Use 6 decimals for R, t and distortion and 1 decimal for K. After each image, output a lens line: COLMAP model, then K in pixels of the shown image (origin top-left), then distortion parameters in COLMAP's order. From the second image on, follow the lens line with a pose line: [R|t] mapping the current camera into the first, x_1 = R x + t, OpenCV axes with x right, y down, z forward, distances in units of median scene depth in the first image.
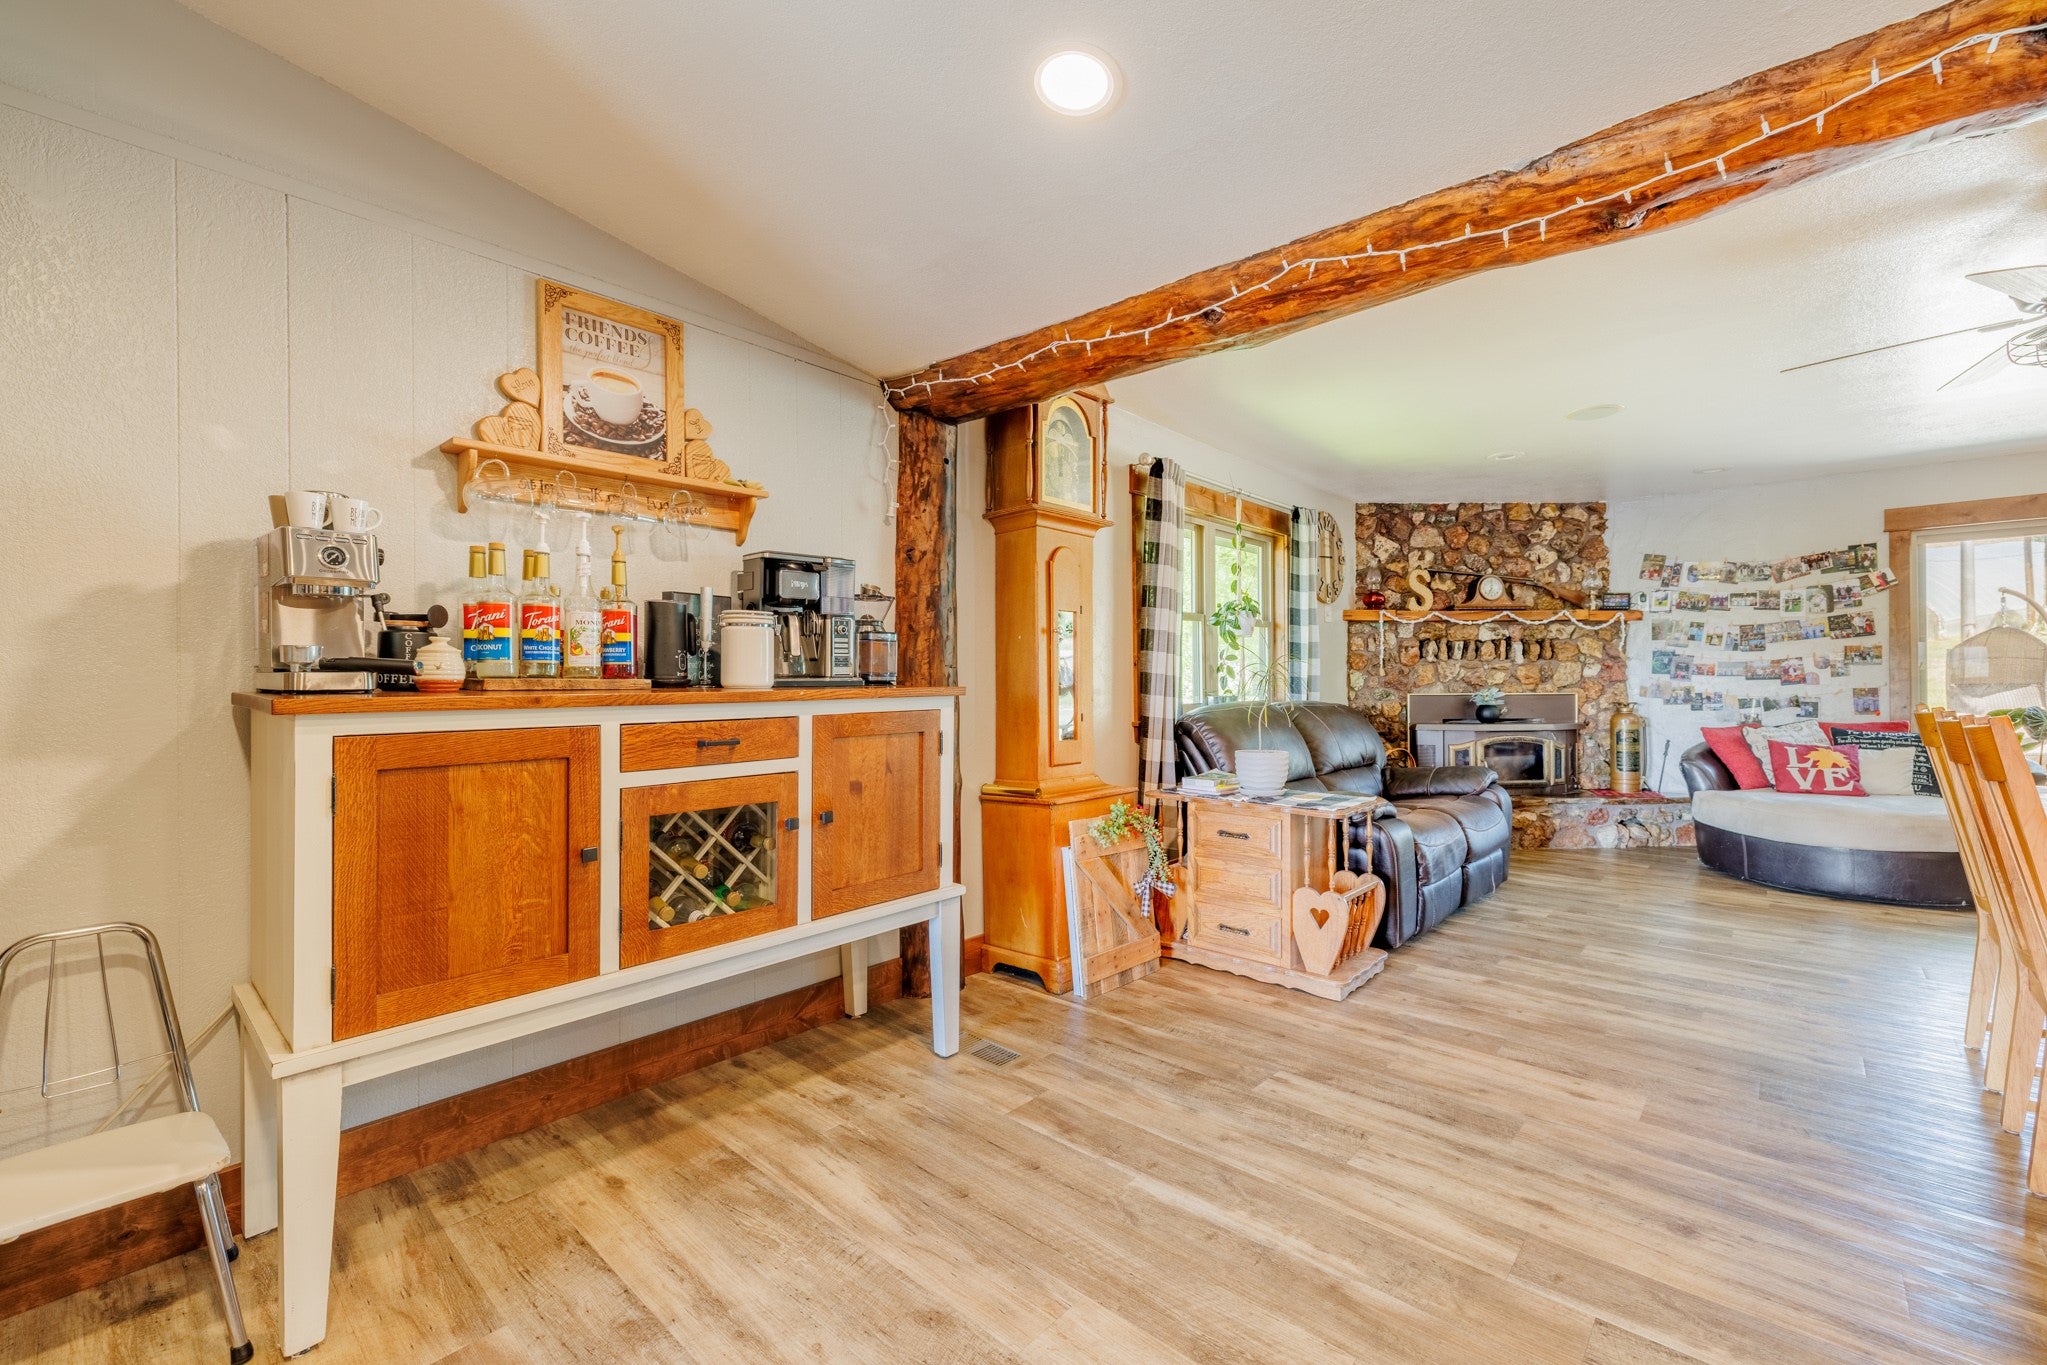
lens RADIAL K [[866.4, 0, 1015.5], [0, 866.4, 682.9], [0, 0, 1]] dist [0.000084, 0.000147]
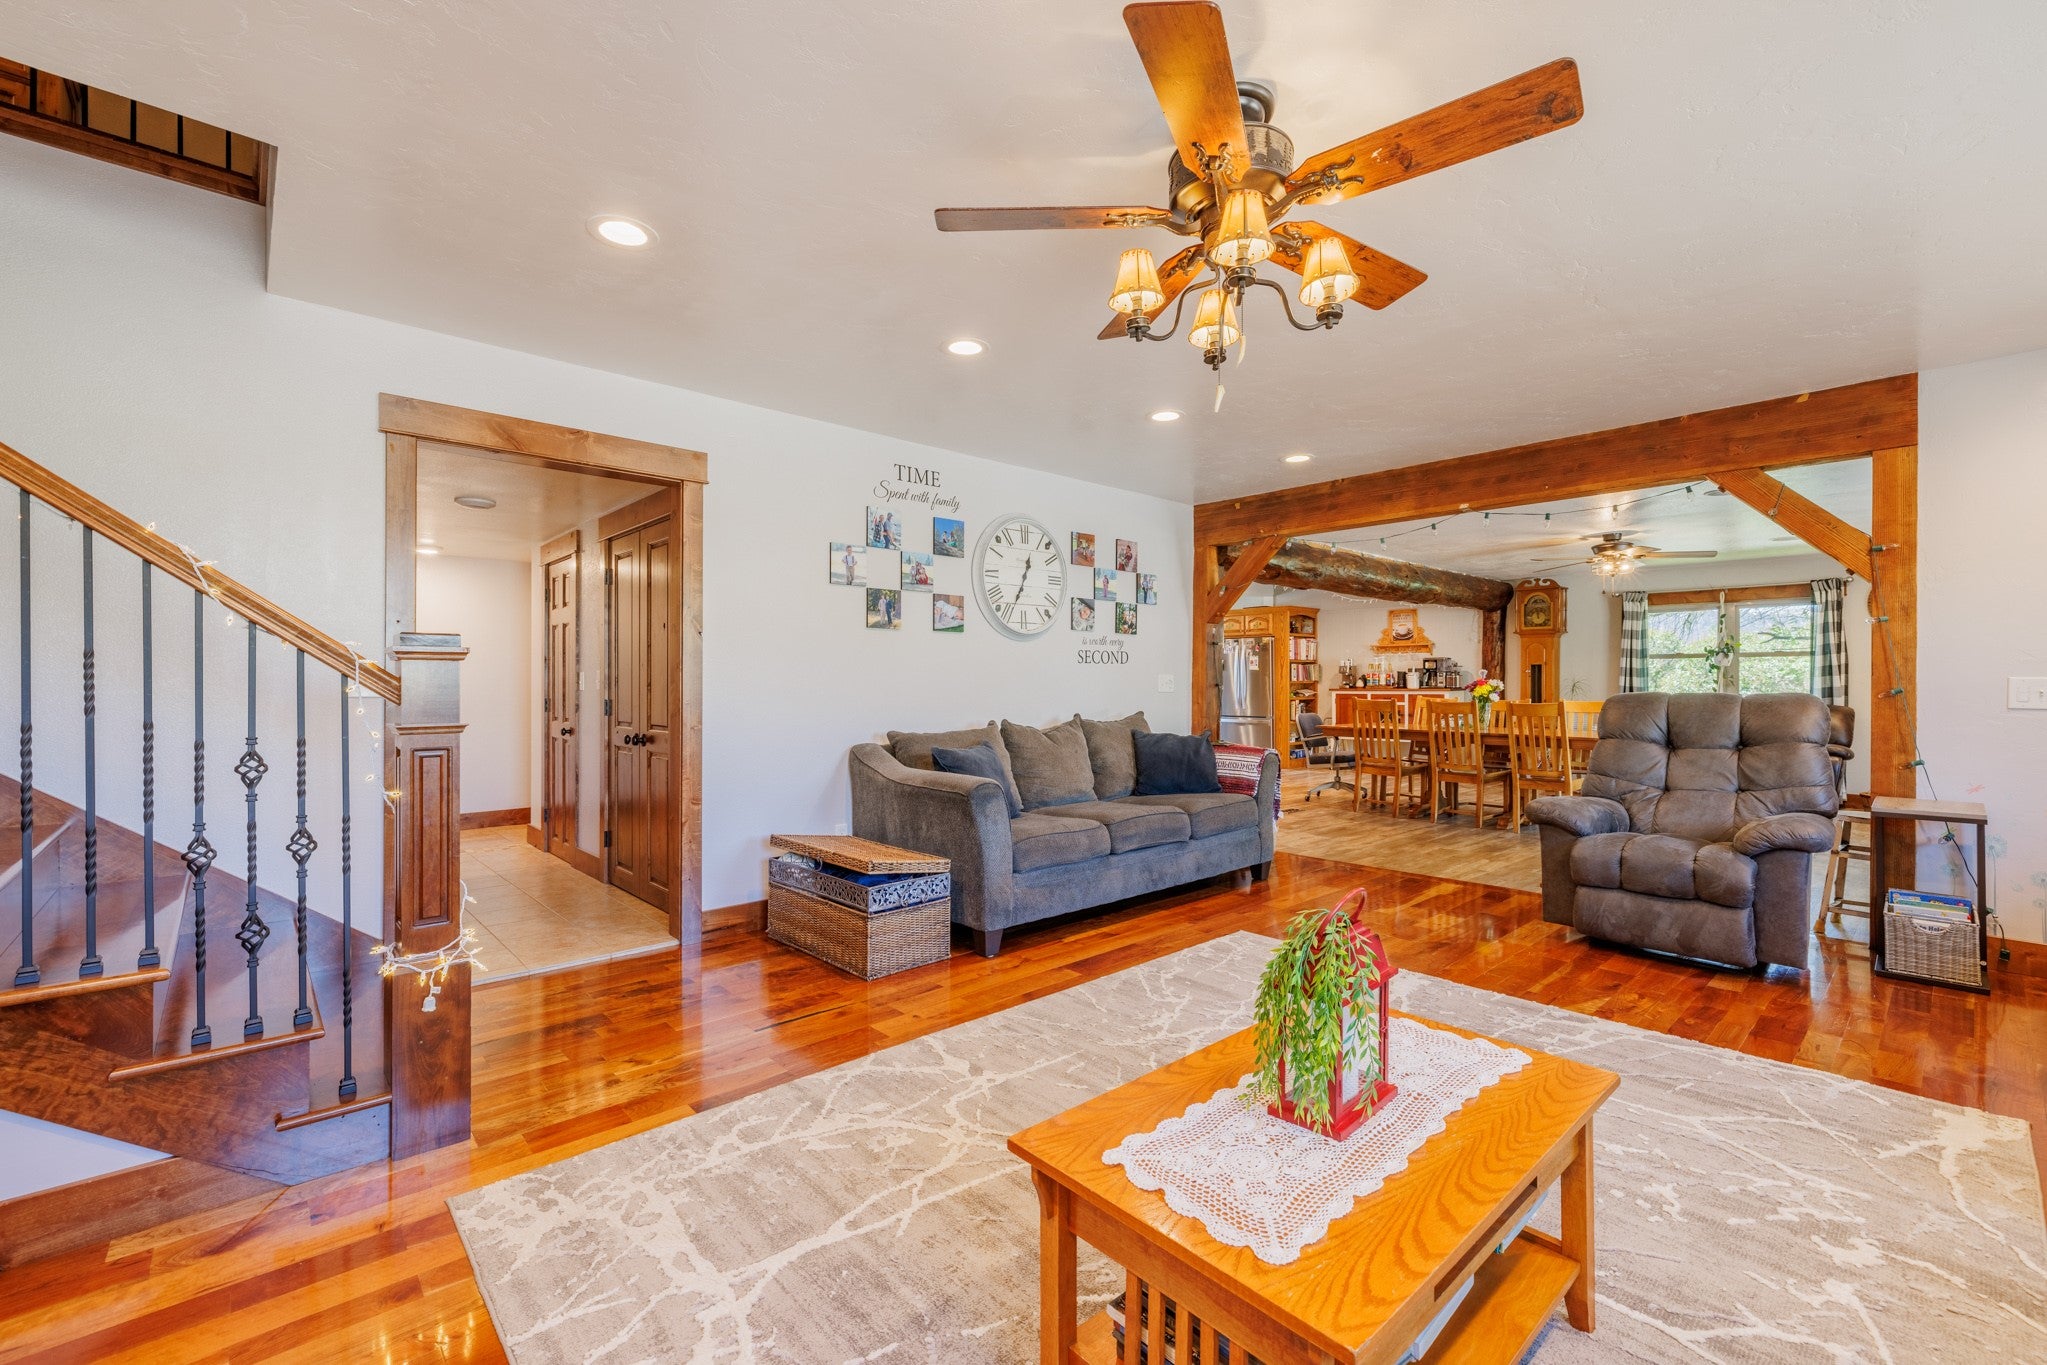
lens RADIAL K [[866.4, 0, 1020.2], [0, 866.4, 682.3], [0, 0, 1]] dist [0.000084, 0.000147]
pose [[-0.108807, 0.001136, -0.994062, 4.592690], [0.000359, 0.999999, 0.001104, -0.035427], [0.994063, -0.000236, -0.108807, -0.609467]]
